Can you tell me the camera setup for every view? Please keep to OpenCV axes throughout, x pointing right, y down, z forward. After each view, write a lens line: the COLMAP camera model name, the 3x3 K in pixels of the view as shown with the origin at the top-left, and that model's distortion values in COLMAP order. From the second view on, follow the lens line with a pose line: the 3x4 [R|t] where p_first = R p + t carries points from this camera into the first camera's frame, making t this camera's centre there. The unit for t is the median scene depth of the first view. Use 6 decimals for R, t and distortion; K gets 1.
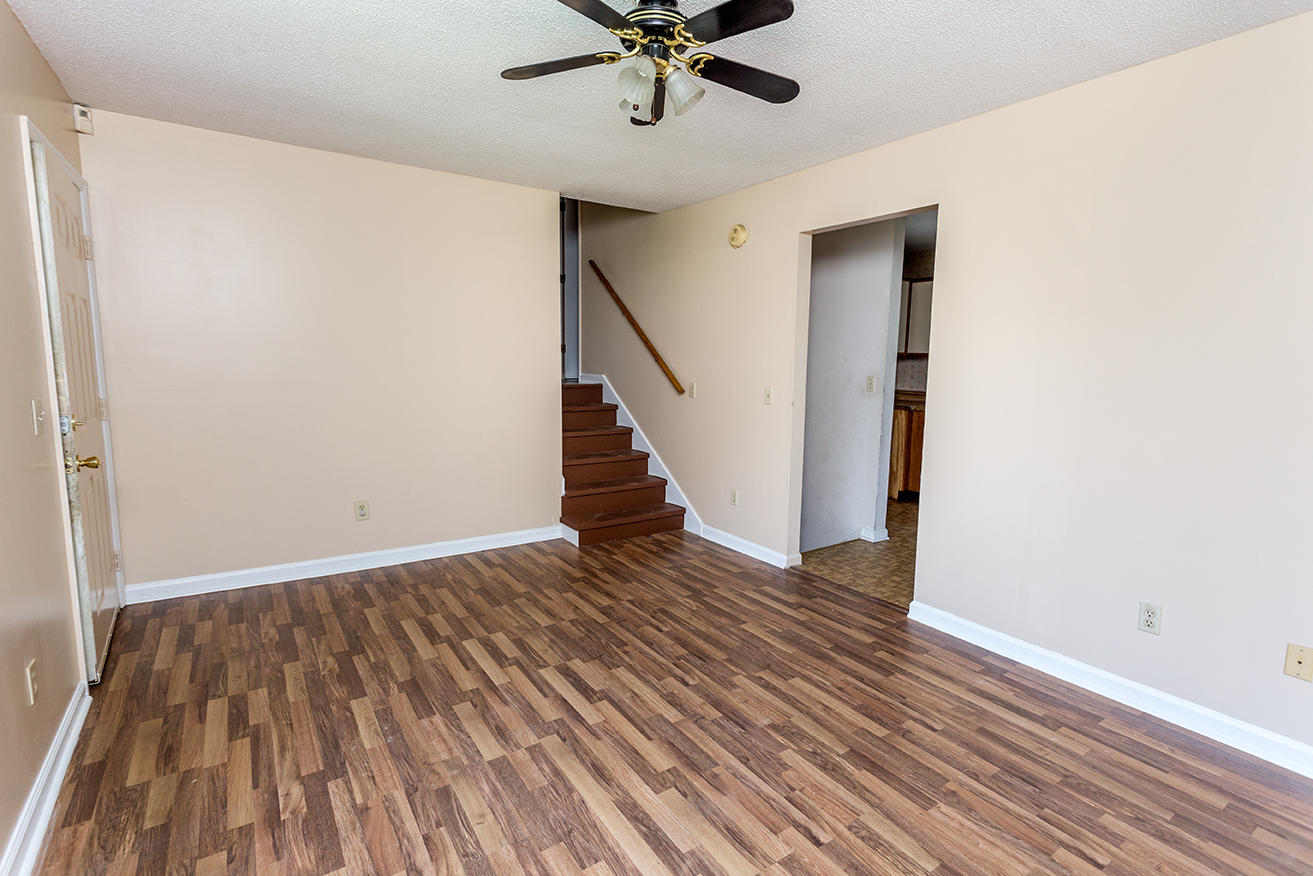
lens RADIAL K [[638.0, 0, 658.9], [0, 638.0, 437.3], [0, 0, 1]] dist [0.001643, 0.000643]
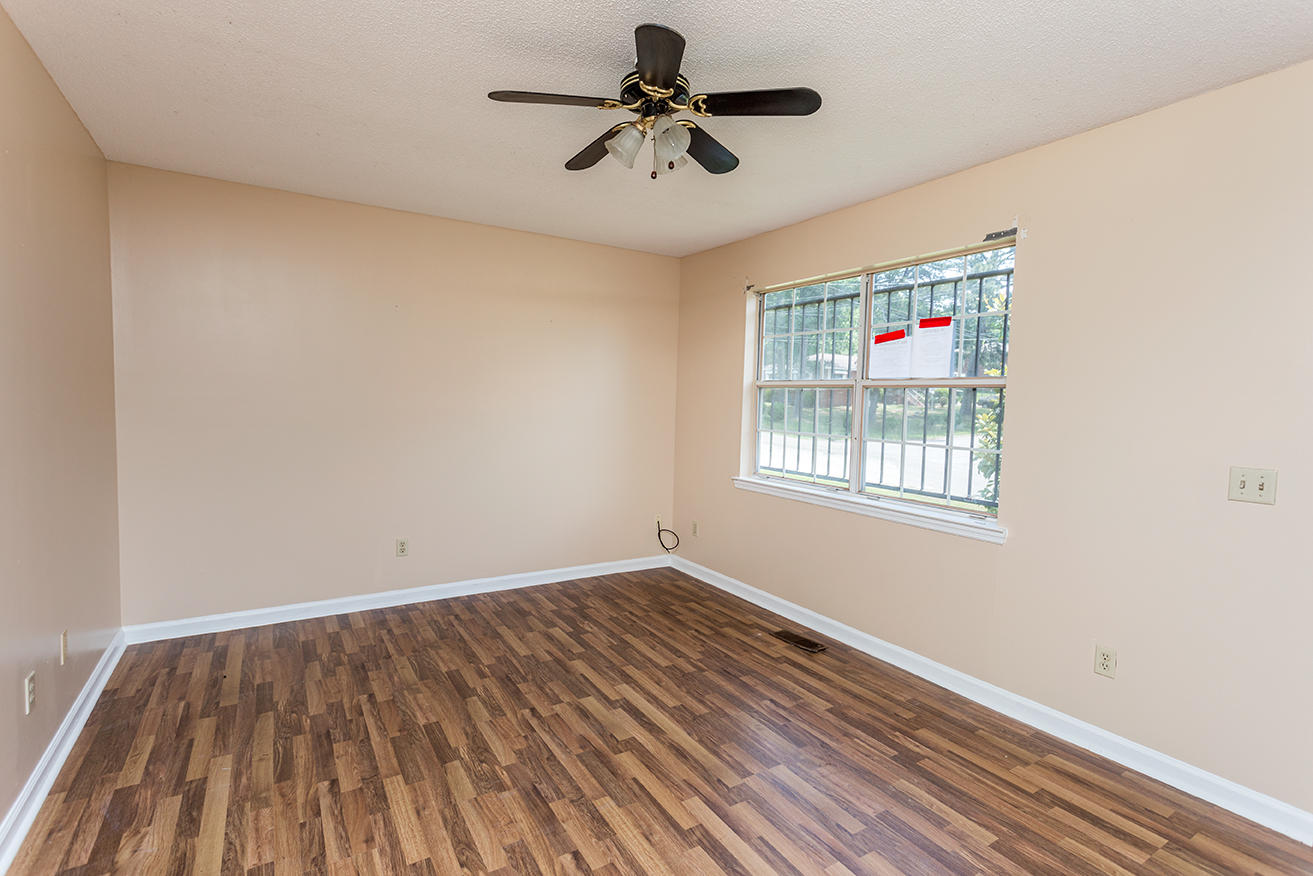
lens RADIAL K [[638.0, 0, 656.4], [0, 638.0, 437.7], [0, 0, 1]] dist [0.001643, 0.000643]
pose [[-0.998439, -0.041985, 0.036848, -0.065161], [-0.034075, 0.980445, 0.193822, -0.258852], [-0.044265, 0.192264, -0.980344, 1.945887]]
